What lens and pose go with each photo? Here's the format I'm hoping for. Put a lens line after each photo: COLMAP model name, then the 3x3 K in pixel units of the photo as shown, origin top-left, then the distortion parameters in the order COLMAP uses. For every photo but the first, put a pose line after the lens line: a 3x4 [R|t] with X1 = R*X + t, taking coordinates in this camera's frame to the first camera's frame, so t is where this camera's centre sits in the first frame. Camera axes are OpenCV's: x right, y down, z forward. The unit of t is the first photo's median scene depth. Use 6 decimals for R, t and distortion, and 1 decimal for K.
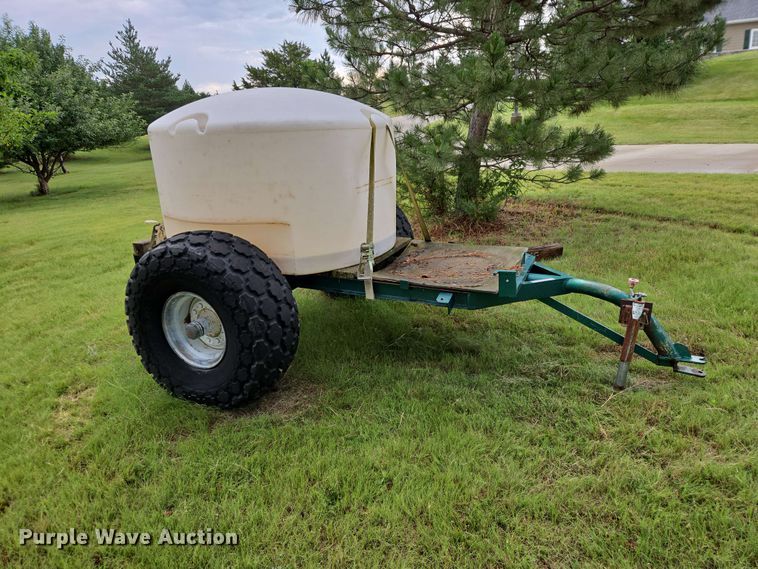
lens RADIAL K [[511.7, 0, 379.3], [0, 511.7, 281.3], [0, 0, 1]] dist [0.058468, -0.050105]
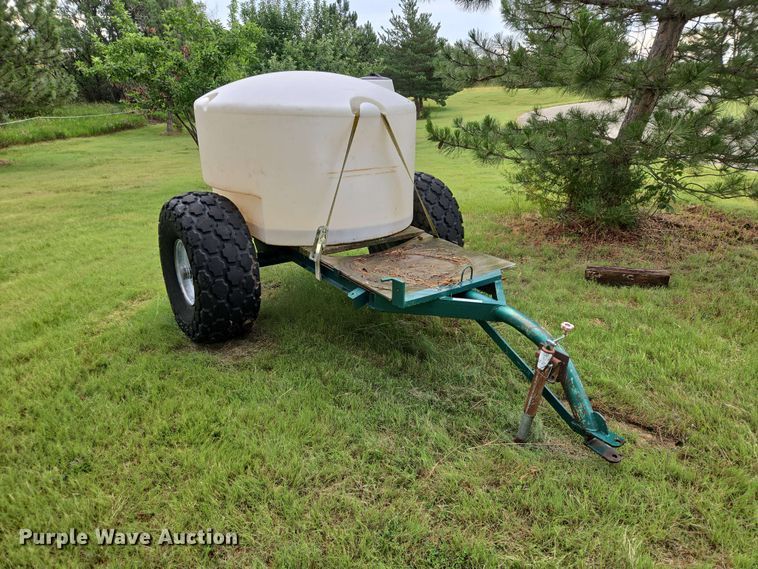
lens RADIAL K [[511.7, 0, 379.3], [0, 511.7, 281.3], [0, 0, 1]] dist [0.058468, -0.050105]
pose [[0.865773, 0.220237, -0.449370, 0.559441], [-0.192403, 0.975425, 0.107369, -0.097718], [0.461973, -0.006497, 0.886870, 0.117840]]
